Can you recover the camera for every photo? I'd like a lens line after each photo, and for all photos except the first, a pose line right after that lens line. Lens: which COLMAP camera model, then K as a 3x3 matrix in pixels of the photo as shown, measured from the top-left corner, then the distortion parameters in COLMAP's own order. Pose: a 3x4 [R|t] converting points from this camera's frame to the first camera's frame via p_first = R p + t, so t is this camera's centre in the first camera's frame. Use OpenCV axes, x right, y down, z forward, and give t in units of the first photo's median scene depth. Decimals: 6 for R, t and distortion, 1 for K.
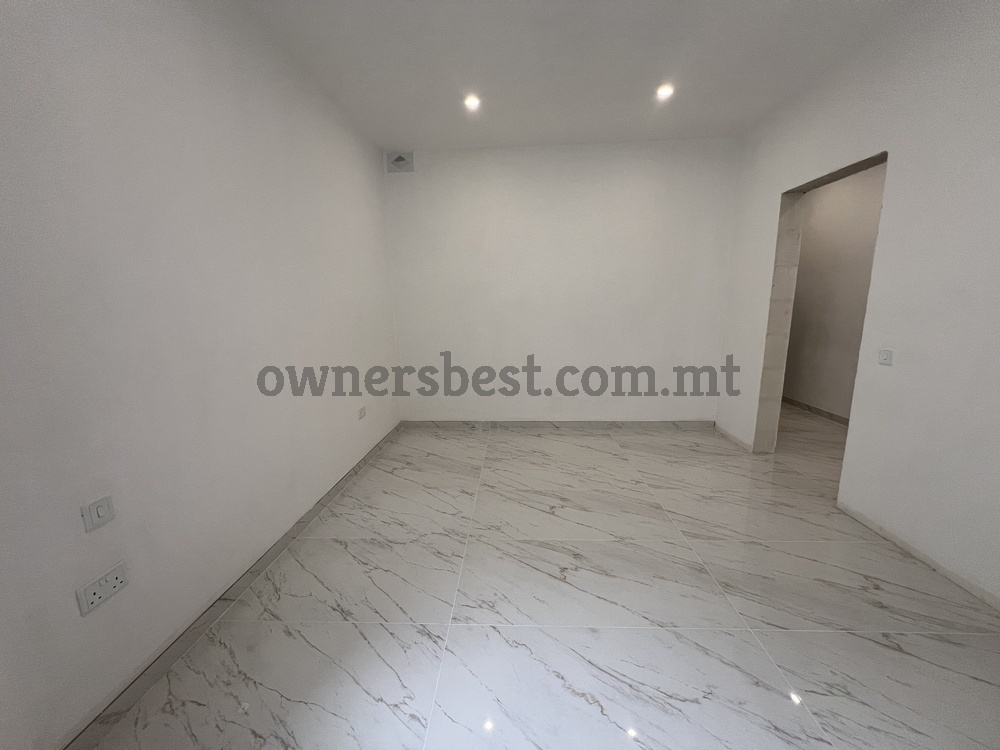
lens RADIAL K [[397.6, 0, 499.7], [0, 397.6, 377.2], [0, 0, 1]] dist [0.001590, 0.000010]
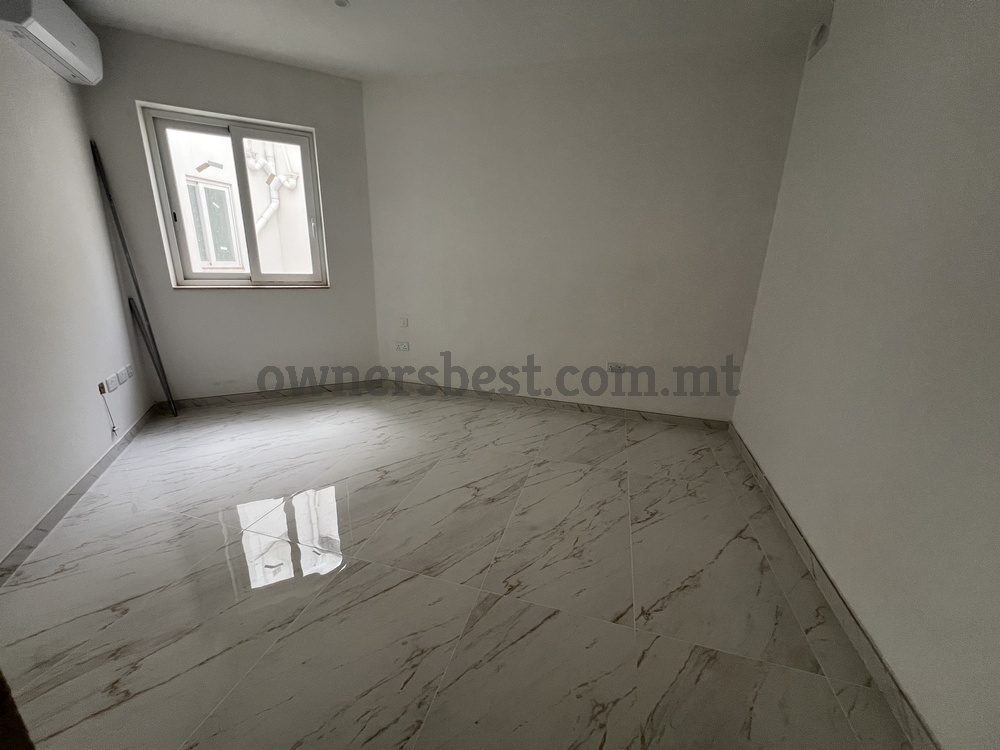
lens RADIAL K [[397.6, 0, 499.7], [0, 397.6, 377.2], [0, 0, 1]] dist [0.001590, 0.000010]
pose [[-0.231626, 0.290010, -0.928571, 0.848932], [-0.202660, 0.919201, 0.337636, -0.216590], [0.951461, 0.266389, -0.154138, 1.060630]]
